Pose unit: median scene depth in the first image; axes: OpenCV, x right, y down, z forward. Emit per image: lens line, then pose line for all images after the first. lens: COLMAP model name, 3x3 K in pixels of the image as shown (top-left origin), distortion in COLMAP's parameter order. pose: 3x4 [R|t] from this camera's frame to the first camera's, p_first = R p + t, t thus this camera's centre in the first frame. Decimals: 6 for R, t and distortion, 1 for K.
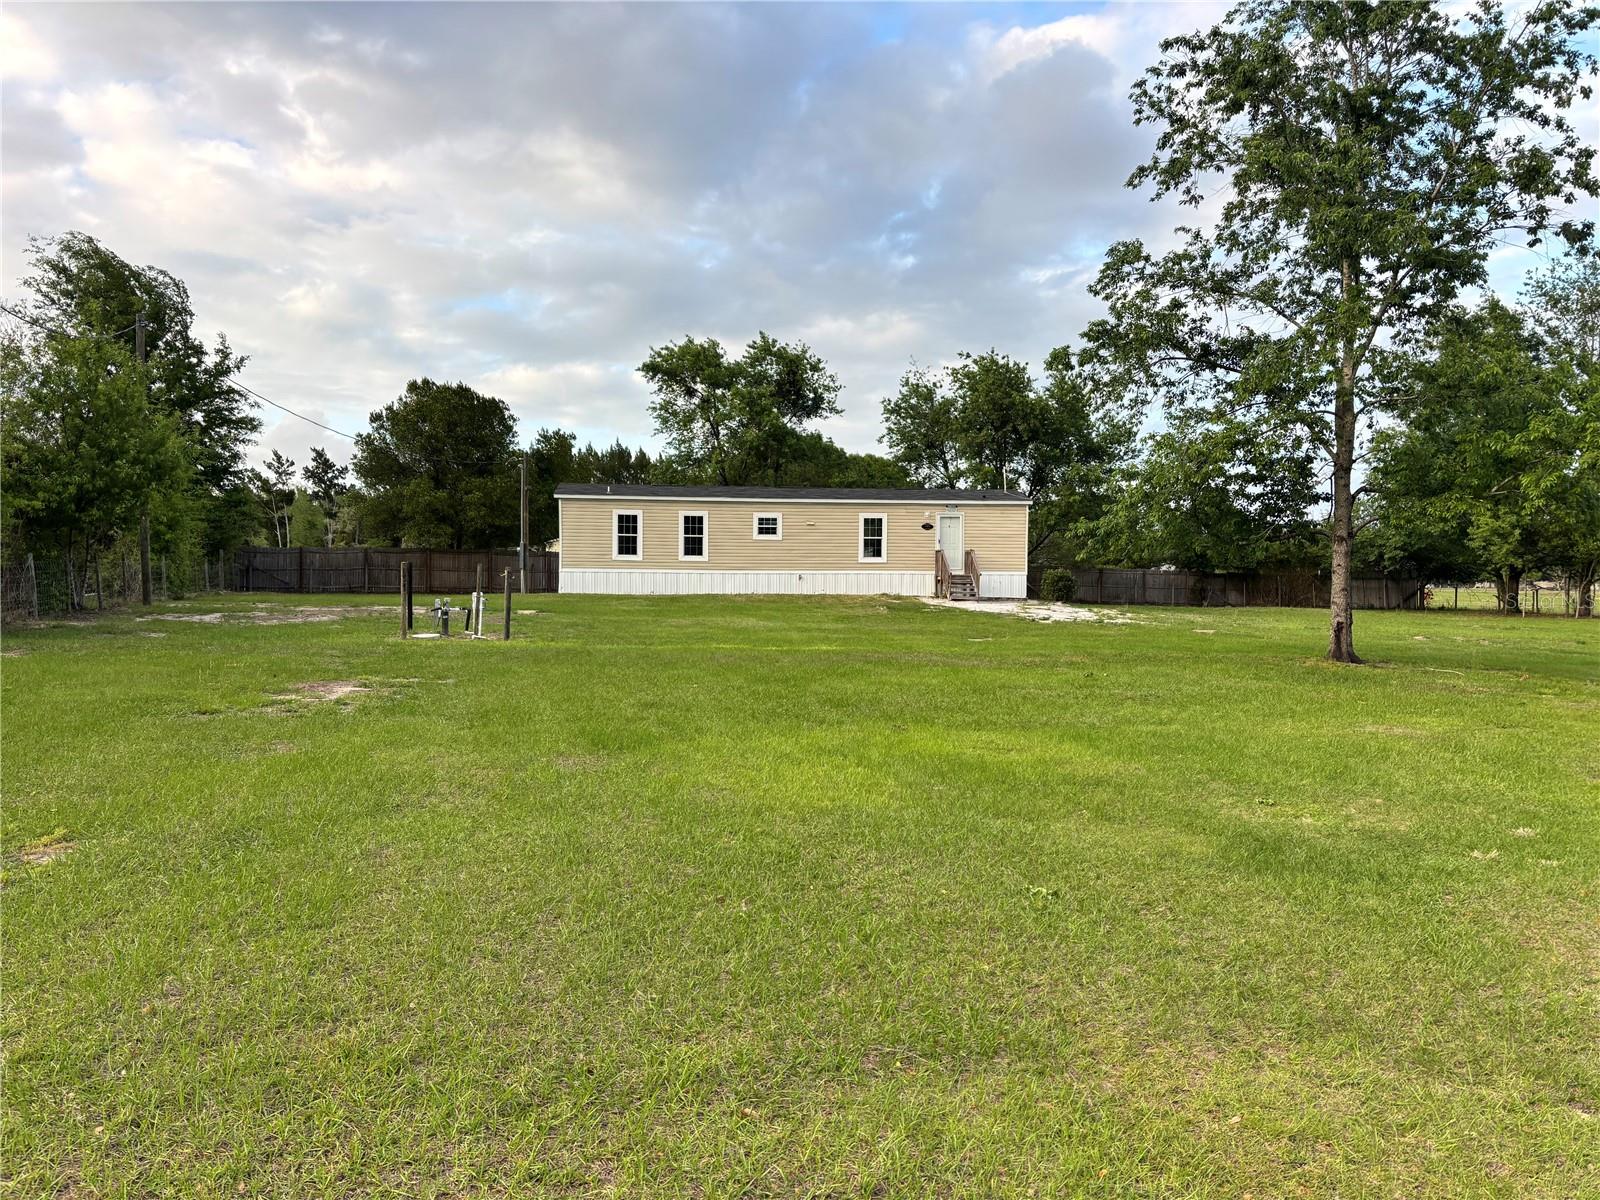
lens RADIAL K [[1184.0, 0, 803.1], [0, 1184.0, 609.9], [0, 0, 1]] dist [0.076192, -0.063515]
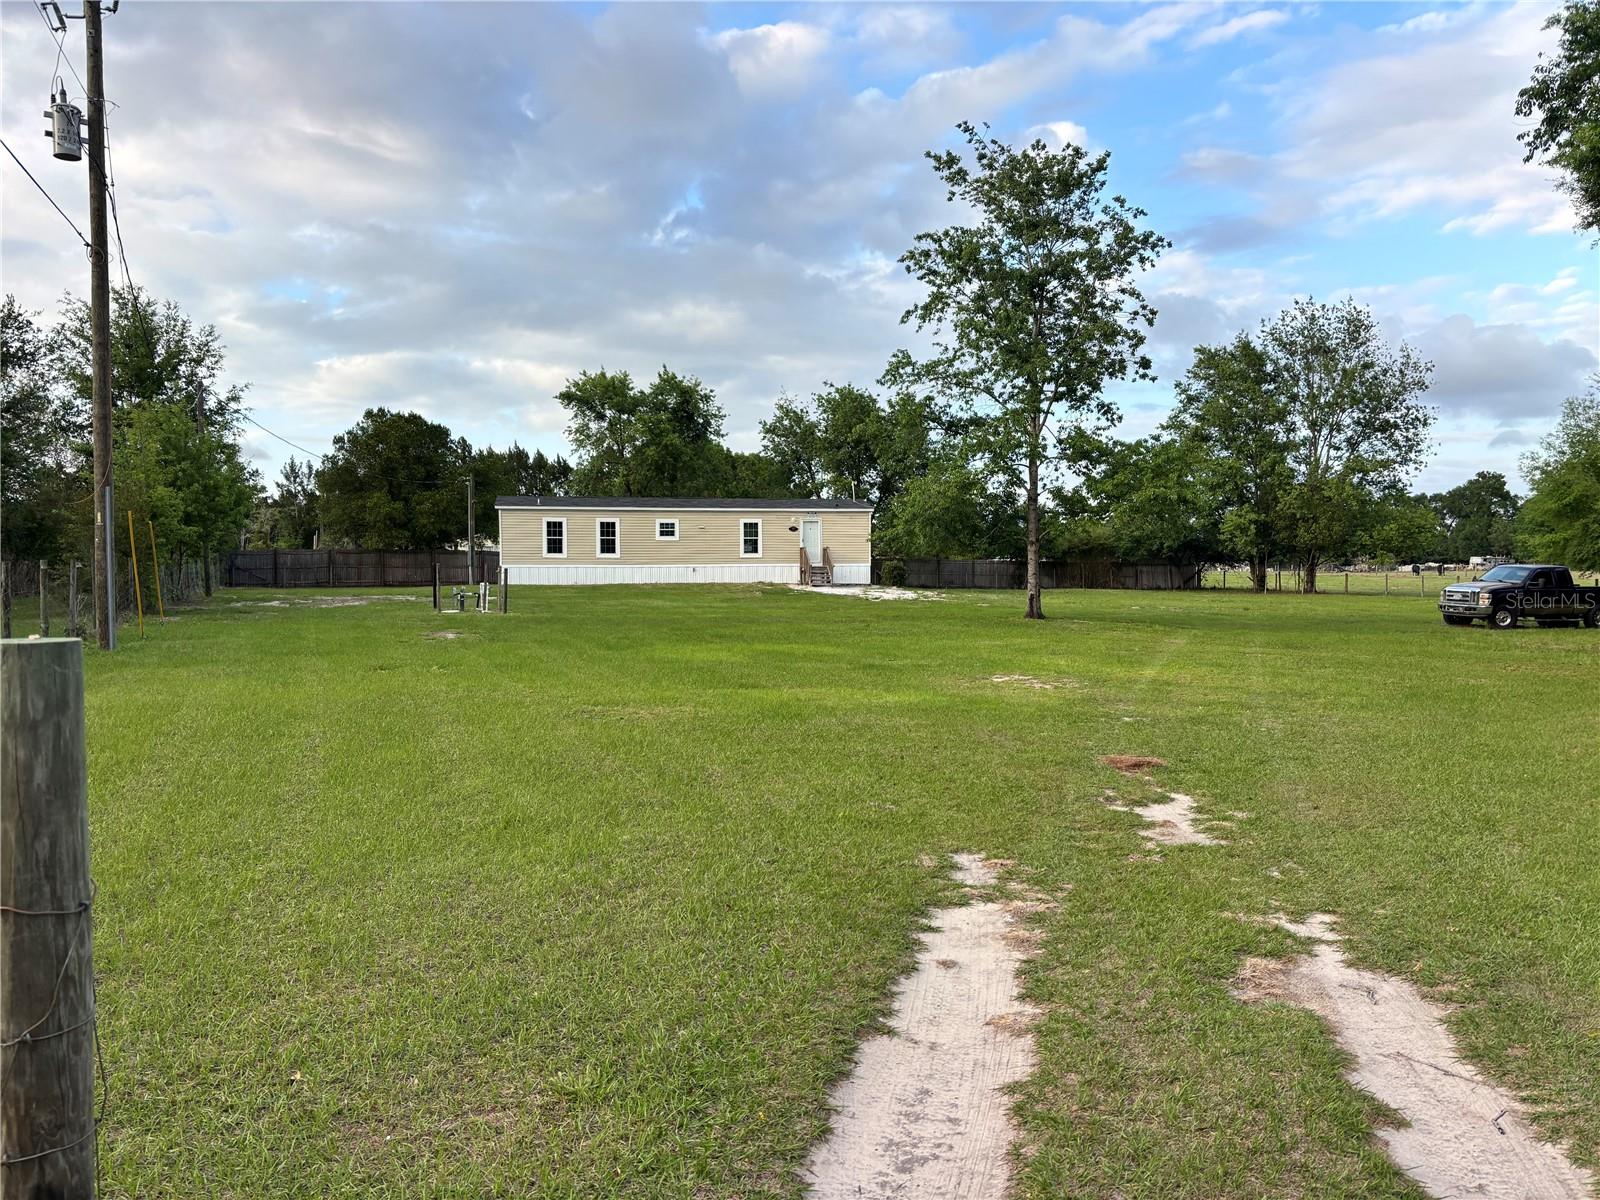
lens RADIAL K [[1208.8, 0, 812.7], [0, 1208.8, 602.7], [0, 0, 1]] dist [0.093975, -0.098361]
pose [[0.995934, -0.014360, 0.088935, 0.009184], [0.014286, 0.999897, 0.001471, 0.008502], [-0.088947, -0.000194, 0.996036, -0.330501]]
